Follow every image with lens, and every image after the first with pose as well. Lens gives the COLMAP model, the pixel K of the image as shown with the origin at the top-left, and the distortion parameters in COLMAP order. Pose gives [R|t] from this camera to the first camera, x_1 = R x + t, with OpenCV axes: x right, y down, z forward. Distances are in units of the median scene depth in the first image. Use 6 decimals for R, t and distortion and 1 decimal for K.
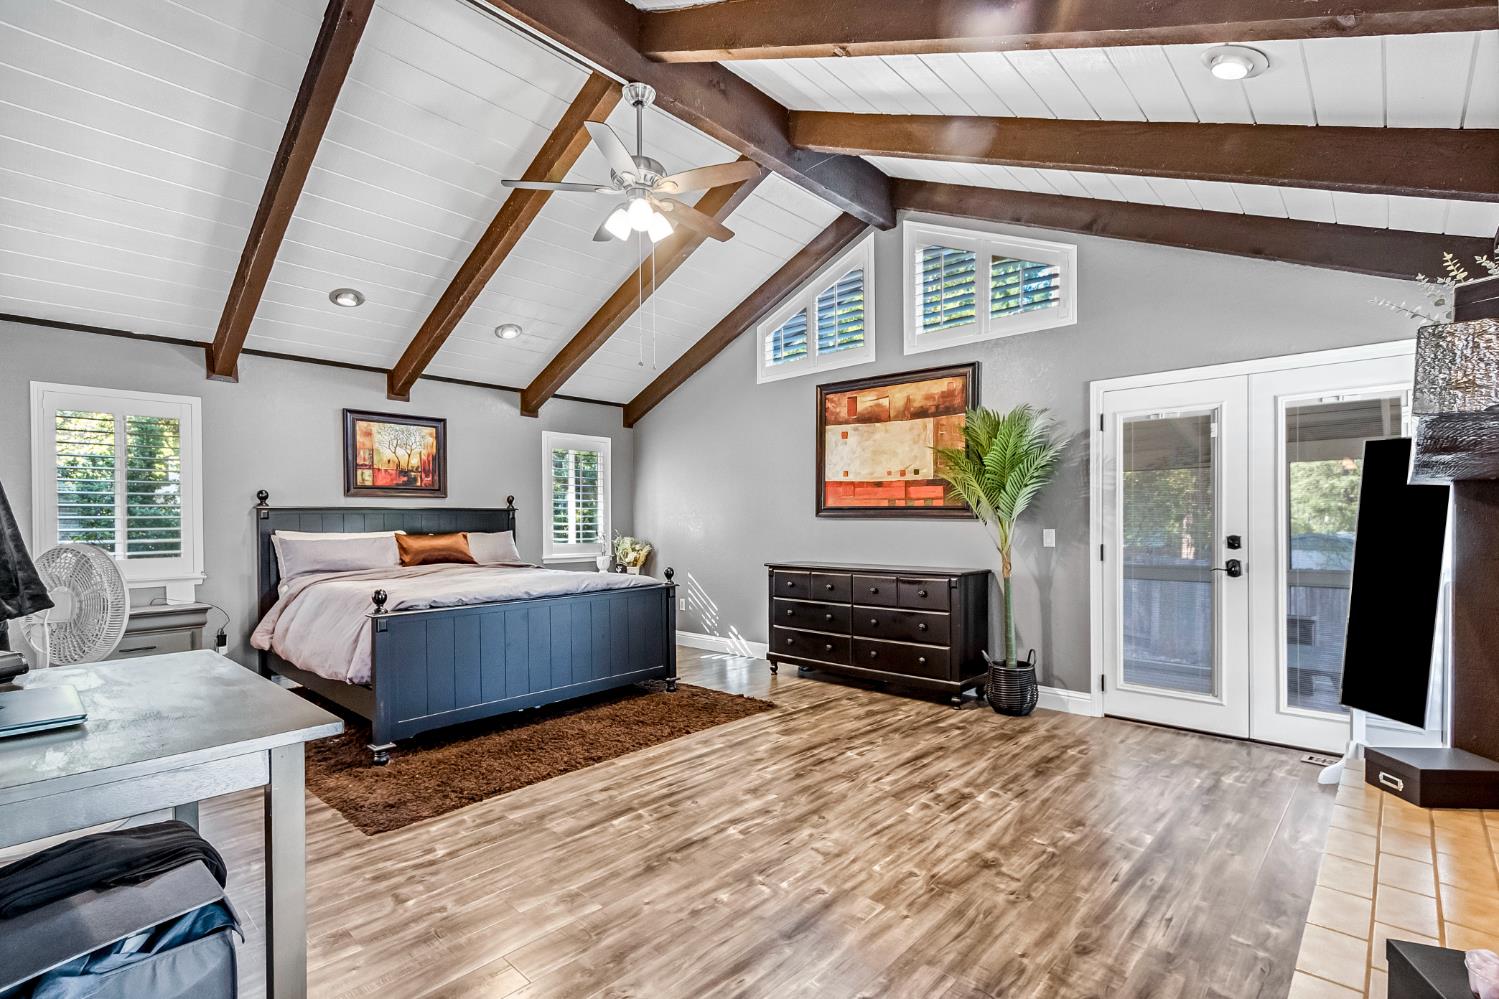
lens RADIAL K [[703.8, 0, 756.5], [0, 703.8, 526.3], [0, 0, 1]] dist [0.013545, -0.001503]
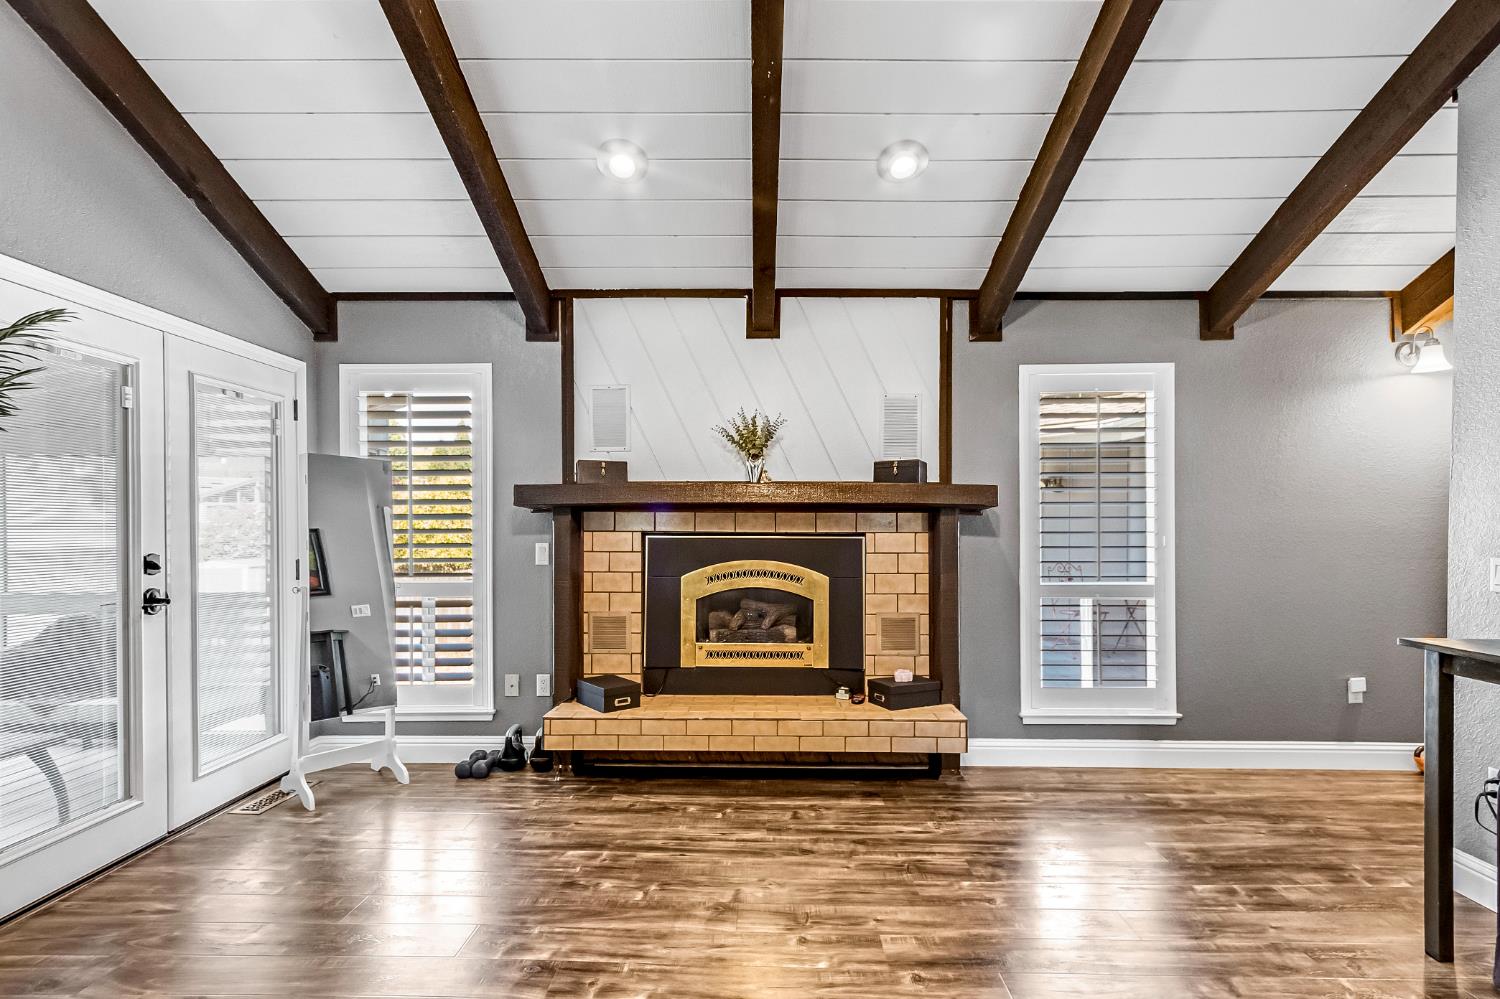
lens RADIAL K [[704.2, 0, 744.9], [0, 704.2, 535.7], [0, 0, 1]] dist [0.013545, -0.001503]
pose [[-0.666193, -0.000579, 0.745779, -0.179591], [0.009739, 0.999908, 0.009476, -0.005162], [-0.745715, 0.013575, -0.666126, 0.774800]]
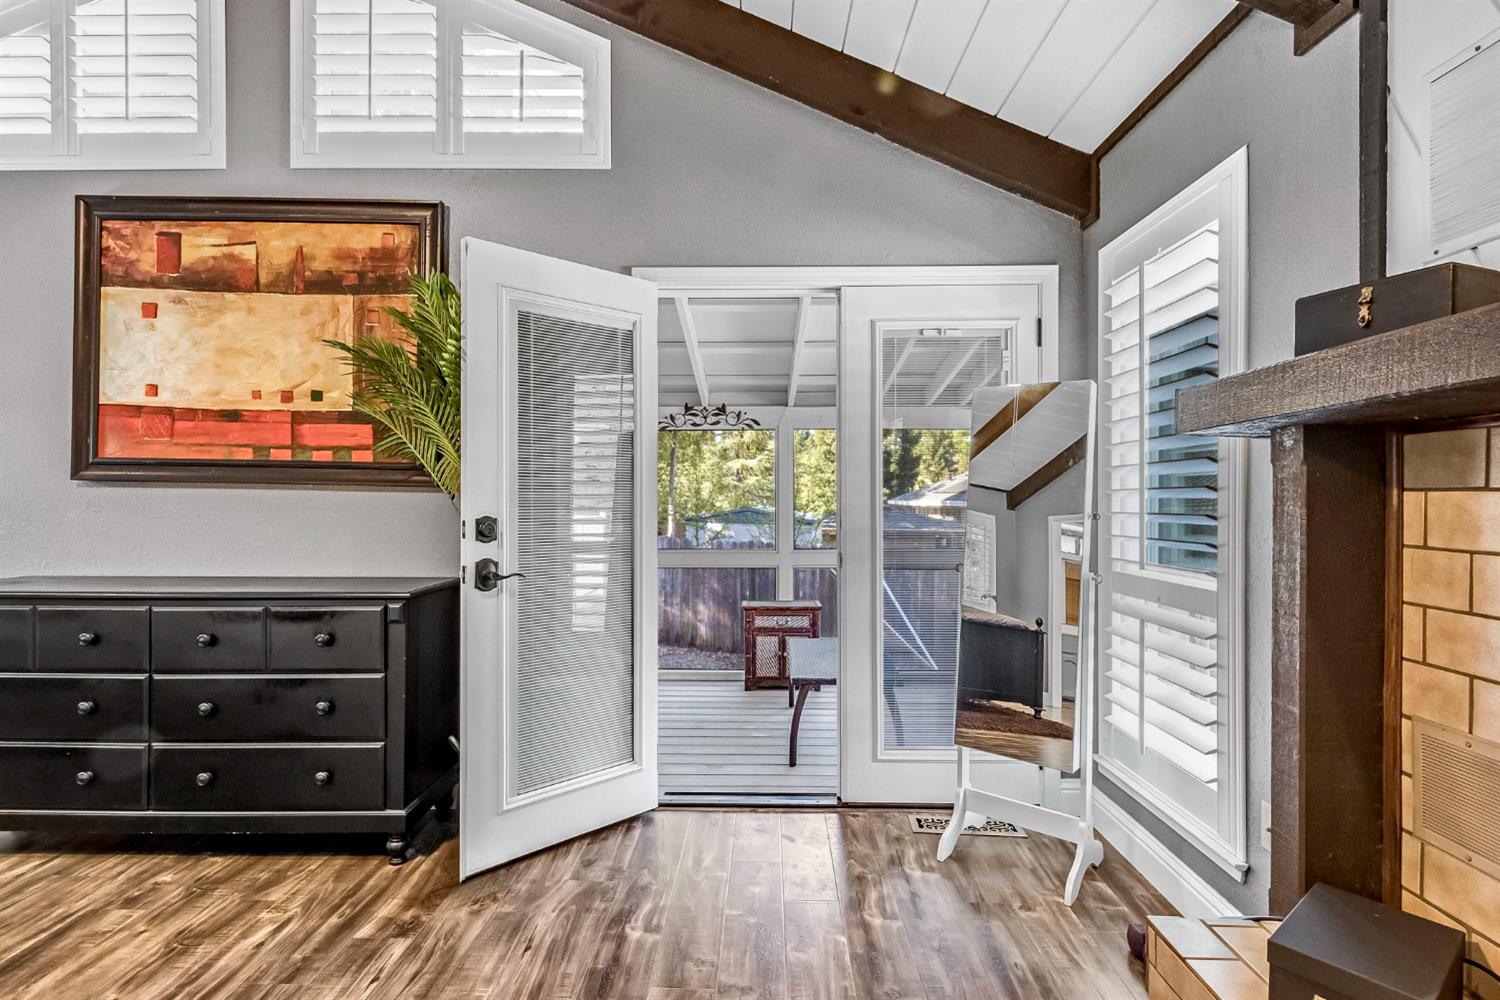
lens RADIAL K [[741.7, 0, 751.1], [0, 741.7, 492.5], [0, 0, 1]] dist [0.006019, 0.000128]
pose [[0.744173, 0.009475, 0.667920, 0.100441], [-0.001937, 0.999926, -0.012027, 0.000145], [-0.667984, 0.007656, 0.744136, 0.379997]]
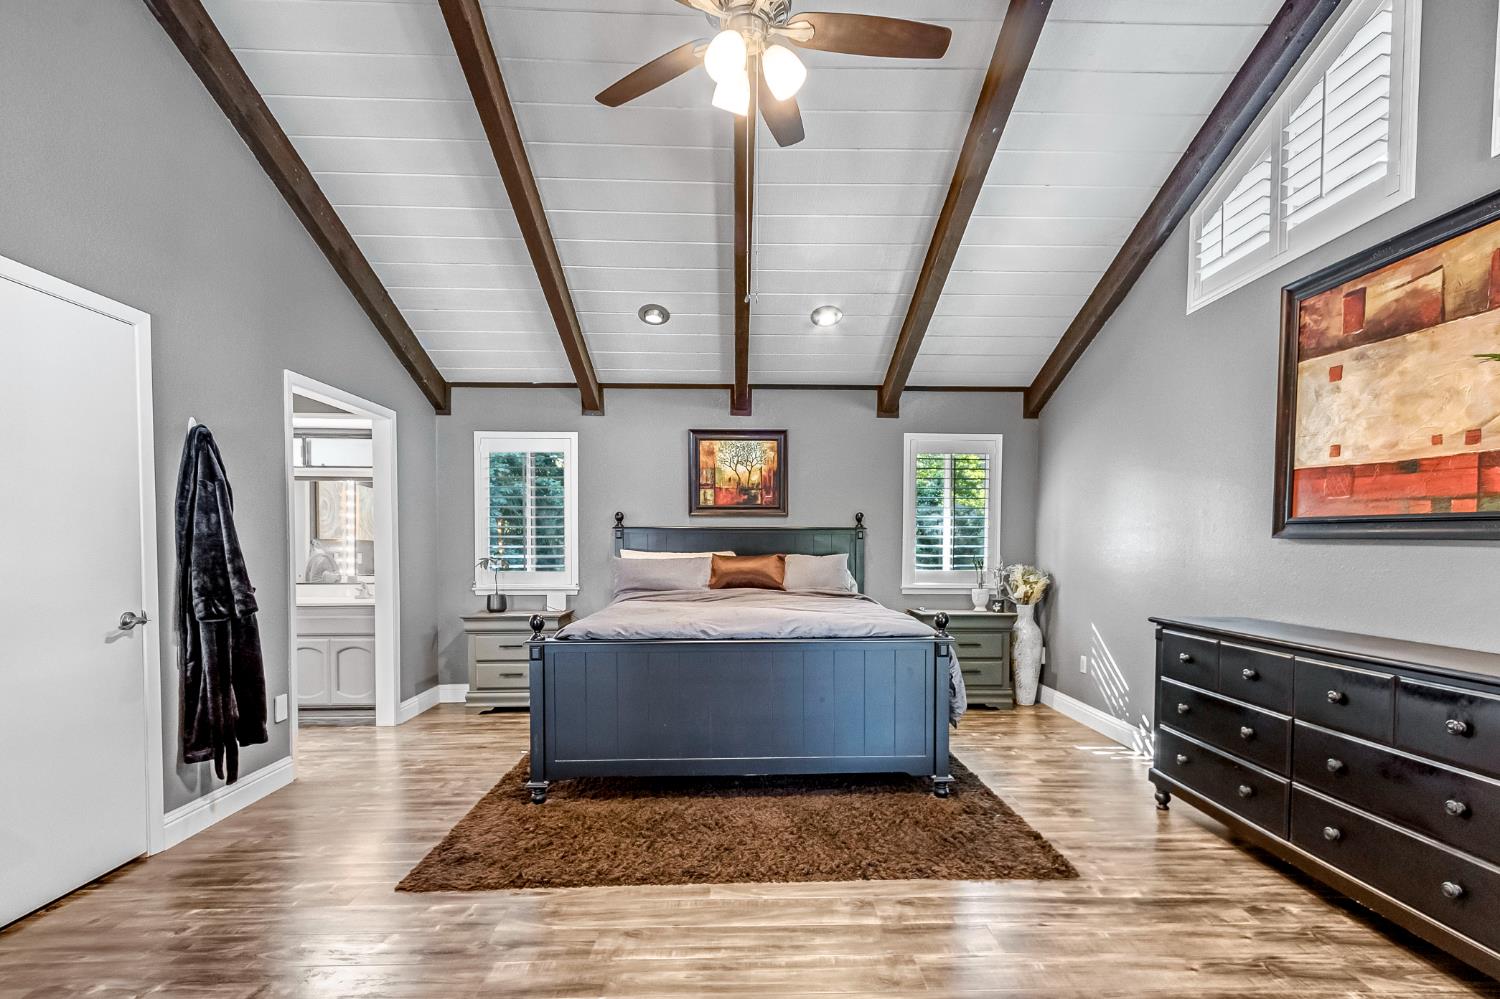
lens RADIAL K [[704.2, 0, 751.3], [0, 704.2, 567.3], [0, 0, 1]] dist [0.013545, -0.001503]
pose [[0.698735, 0.031947, -0.714667, 0.217077], [-0.012836, 0.999401, 0.032126, -0.003556], [0.715266, -0.013274, 0.698727, 0.382466]]
